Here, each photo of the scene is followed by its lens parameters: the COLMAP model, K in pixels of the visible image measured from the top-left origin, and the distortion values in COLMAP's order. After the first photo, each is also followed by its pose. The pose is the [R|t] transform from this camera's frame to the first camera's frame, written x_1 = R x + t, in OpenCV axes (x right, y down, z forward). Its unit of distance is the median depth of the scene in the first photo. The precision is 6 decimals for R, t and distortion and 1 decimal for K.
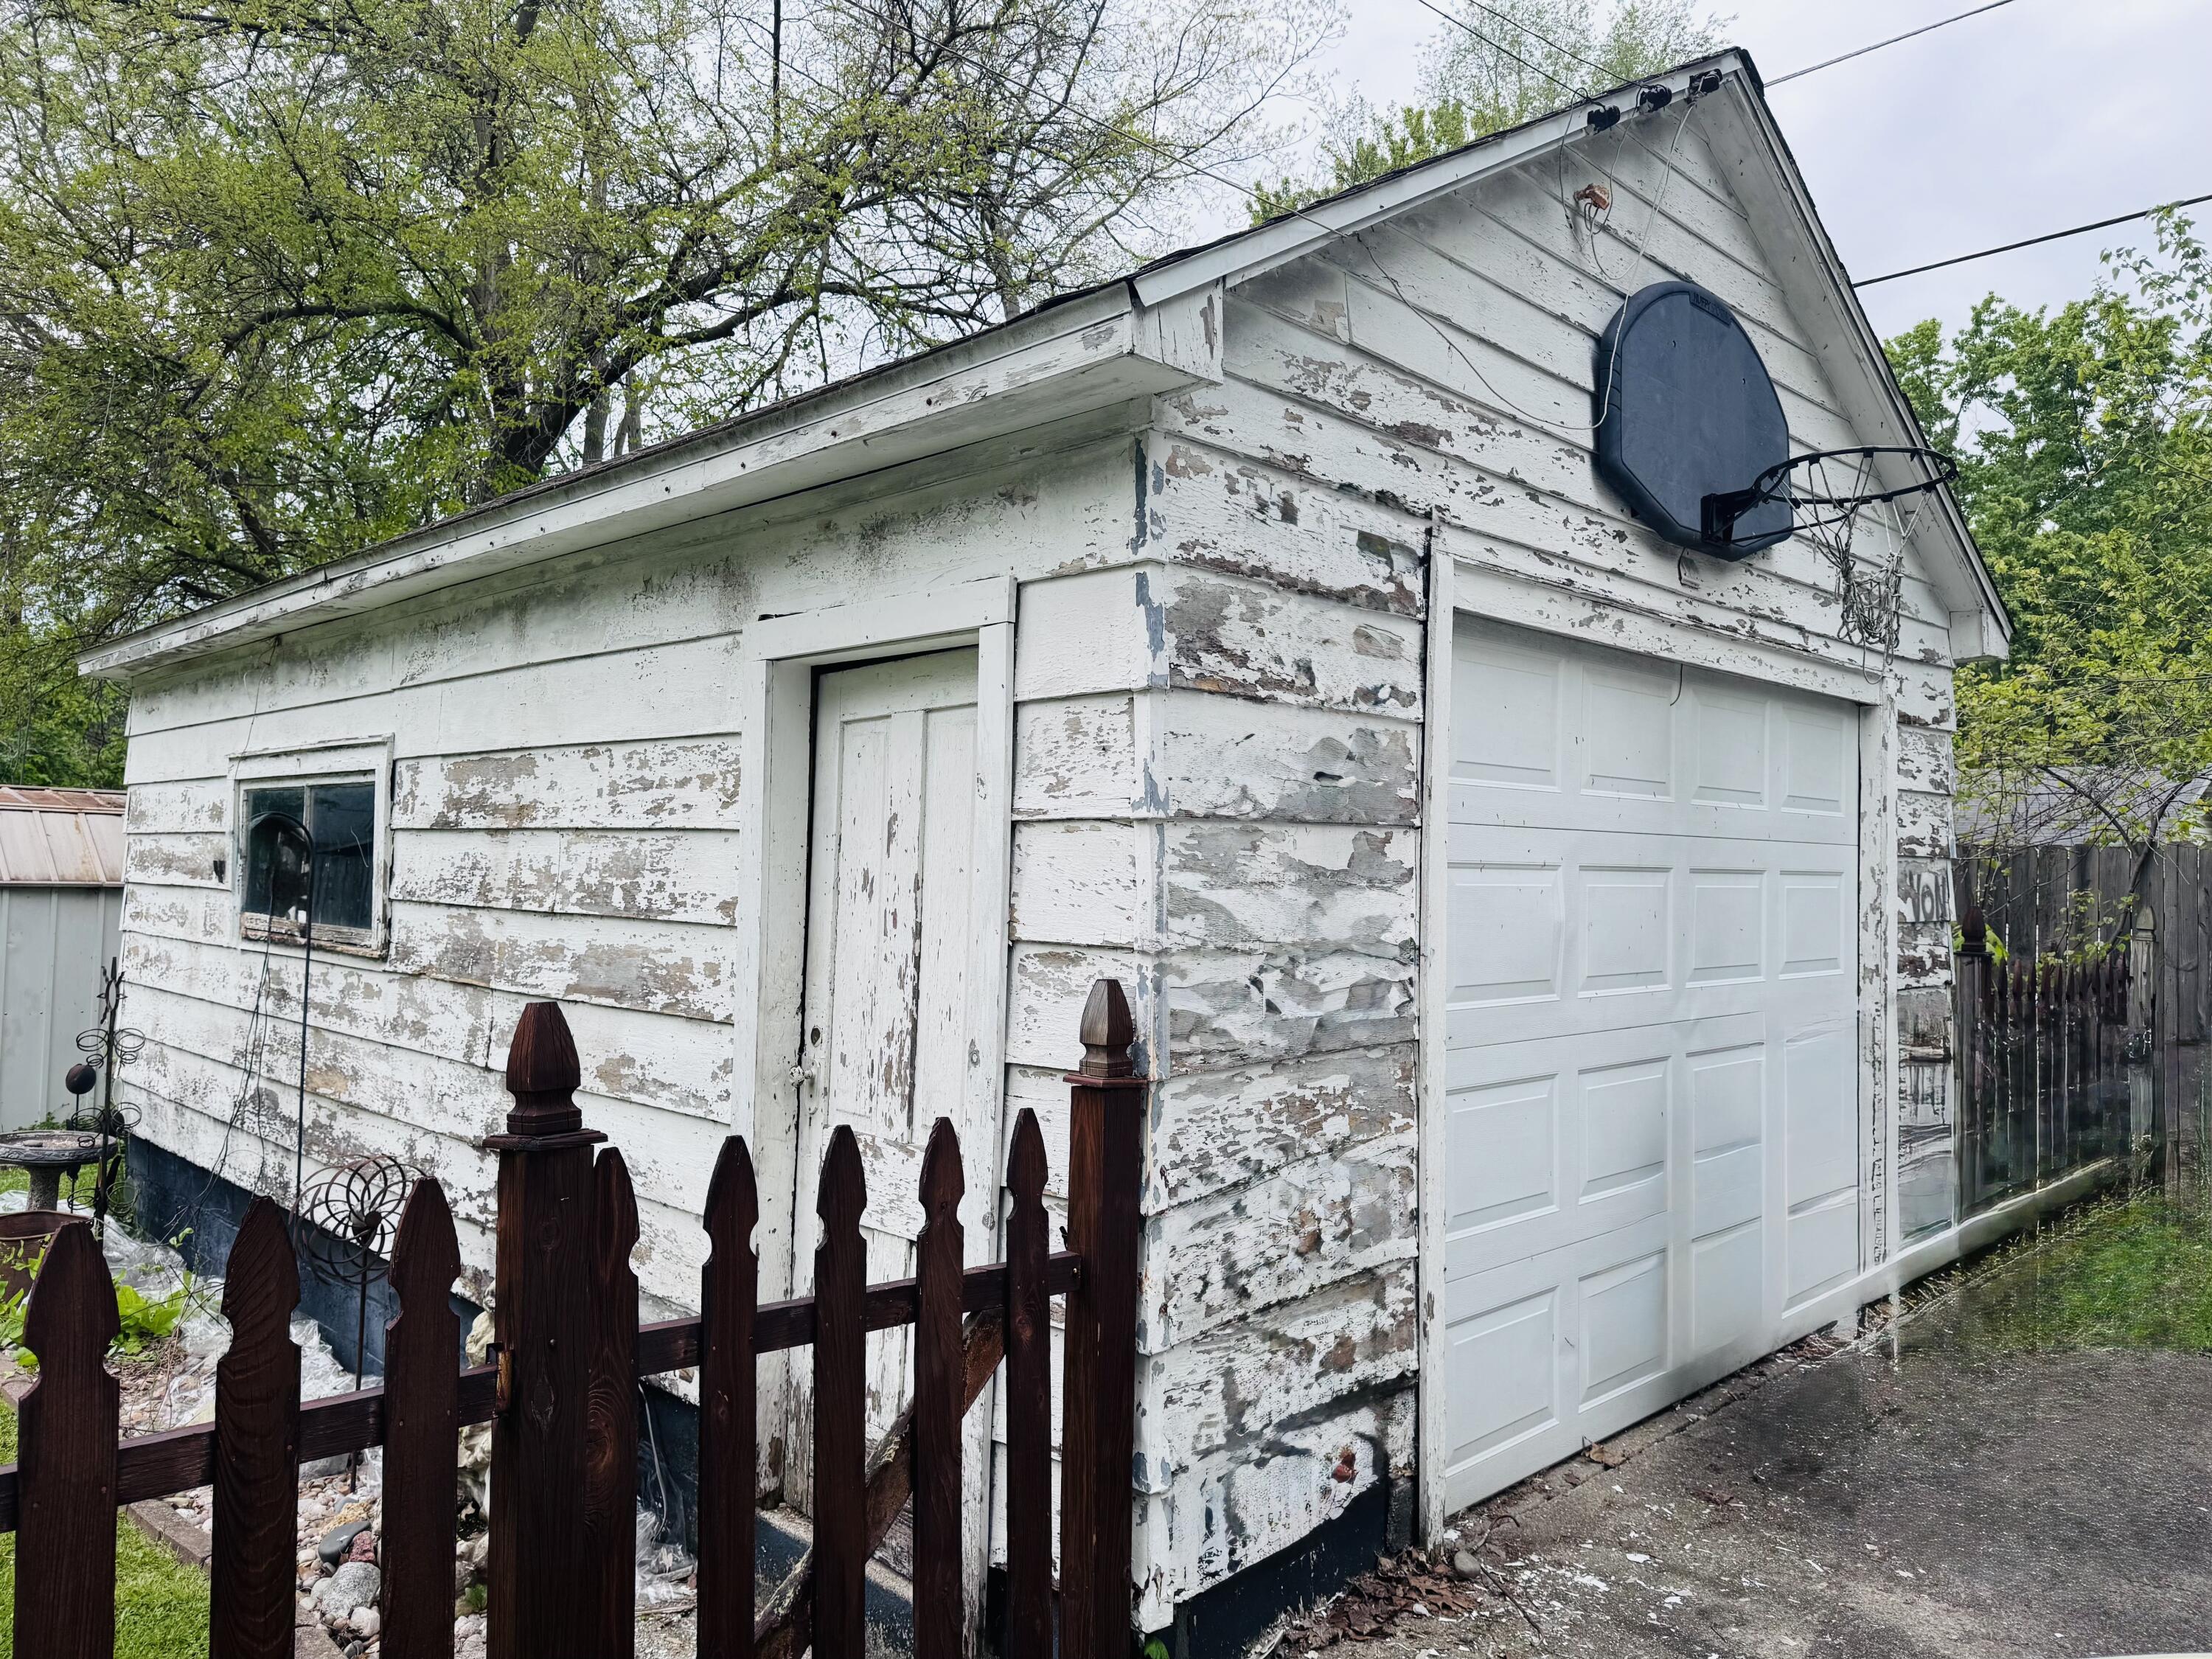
lens RADIAL K [[1644.5, 0, 1106.0], [0, 1644.5, 829.5], [0, 0, 1]] dist [0.088932, -0.006362]
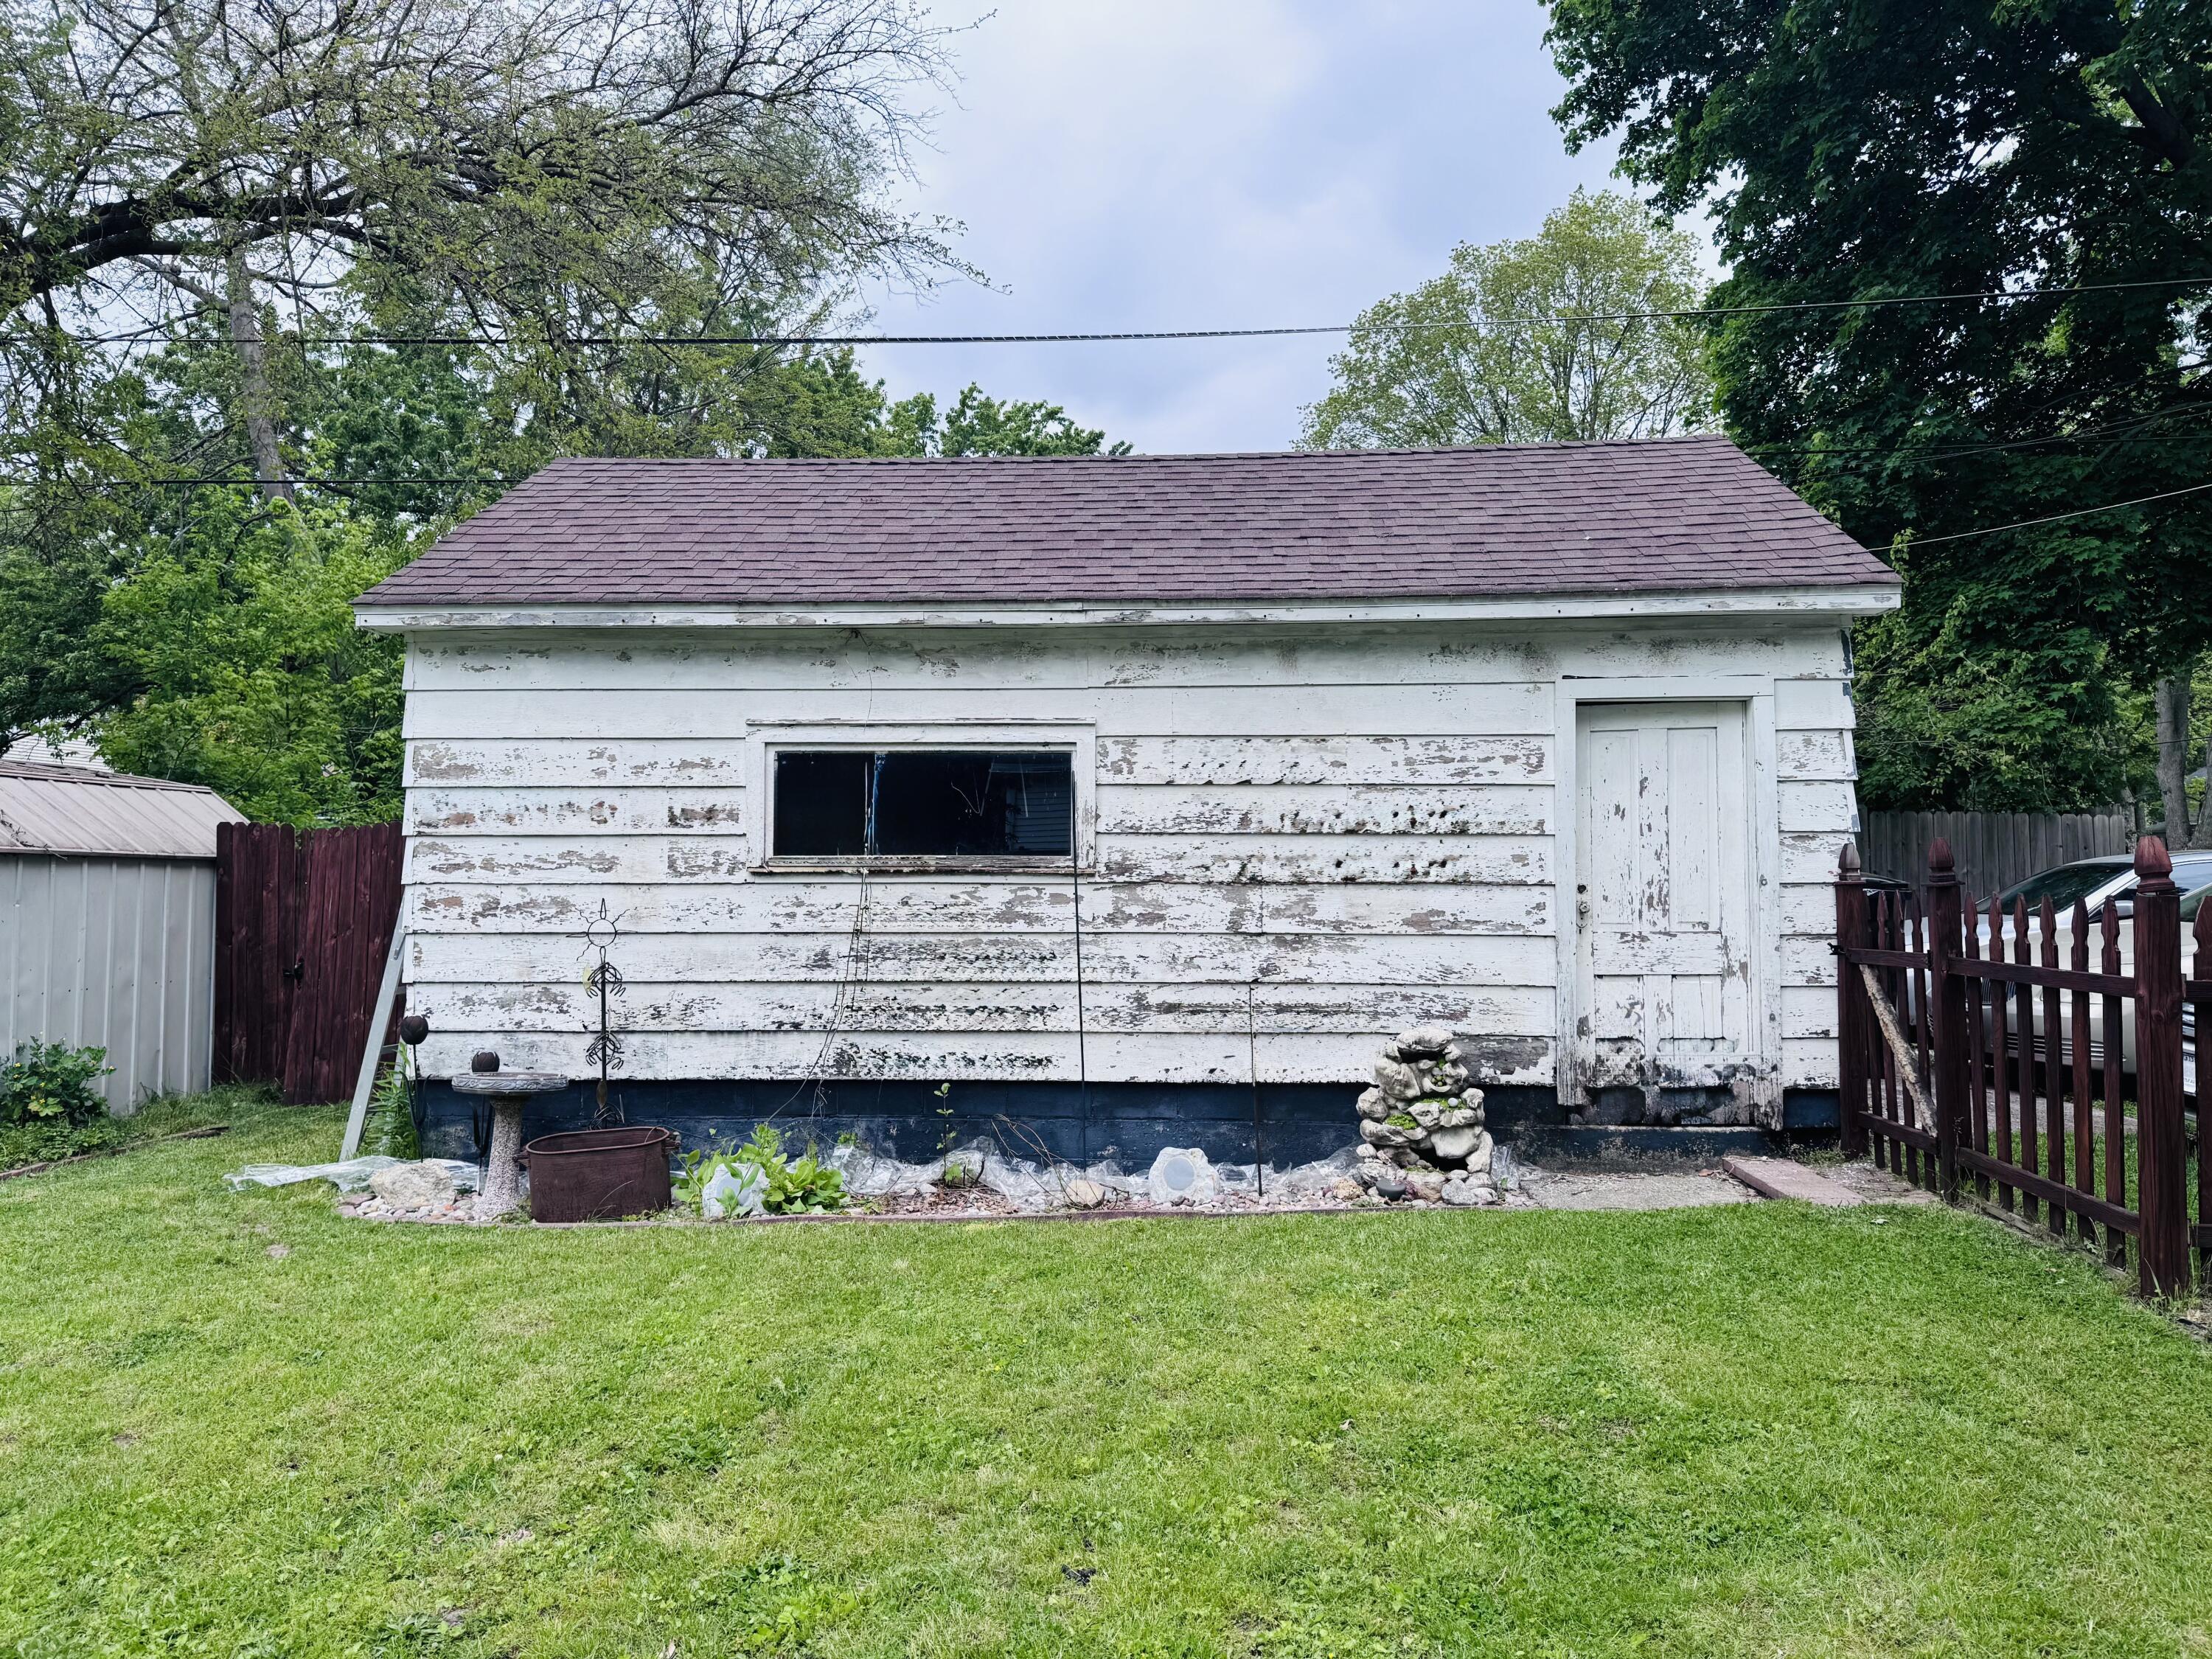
lens RADIAL K [[1644.5, 0, 1106.0], [0, 1644.5, 829.5], [0, 0, 1]] dist [0.088932, -0.006362]
pose [[0.748756, -0.008113, 0.662796, -1.750844], [-0.002738, 0.999879, 0.015332, 0.022482], [-0.662840, -0.013294, 0.748643, -0.105892]]
